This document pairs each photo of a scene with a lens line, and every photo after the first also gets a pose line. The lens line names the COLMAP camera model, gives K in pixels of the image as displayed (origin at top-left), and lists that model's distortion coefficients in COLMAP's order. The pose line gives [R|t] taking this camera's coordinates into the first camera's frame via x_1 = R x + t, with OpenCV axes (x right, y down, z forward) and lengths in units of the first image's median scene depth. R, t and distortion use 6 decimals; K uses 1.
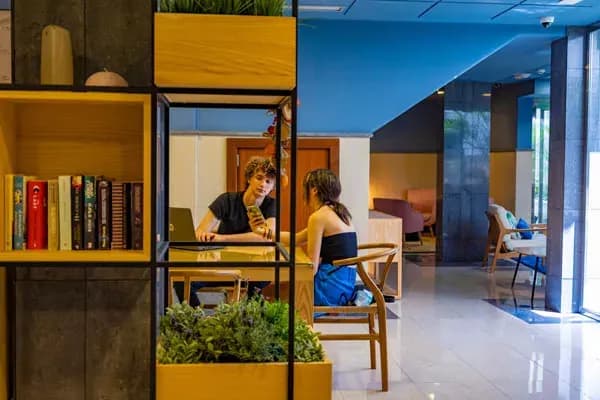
lens RADIAL K [[777.7, 0, 300.0], [0, 777.7, 200.0], [0, 0, 1]] dist [0.024698, 0.025737]
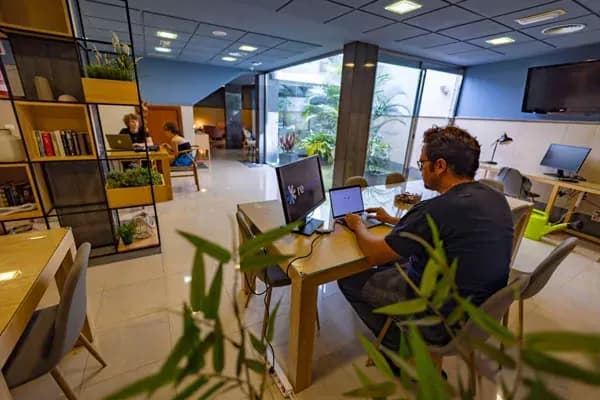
lens RADIAL K [[257.3, 0, 300.0], [0, 257.3, 200.0], [0, 0, 1]] dist [-0.000117, -0.000286]
pose [[0.911324, -0.102798, 0.398648, 0.129242], [-0.013231, 0.960511, 0.277929, -0.063477], [-0.411476, -0.258558, 0.873977, -0.320942]]
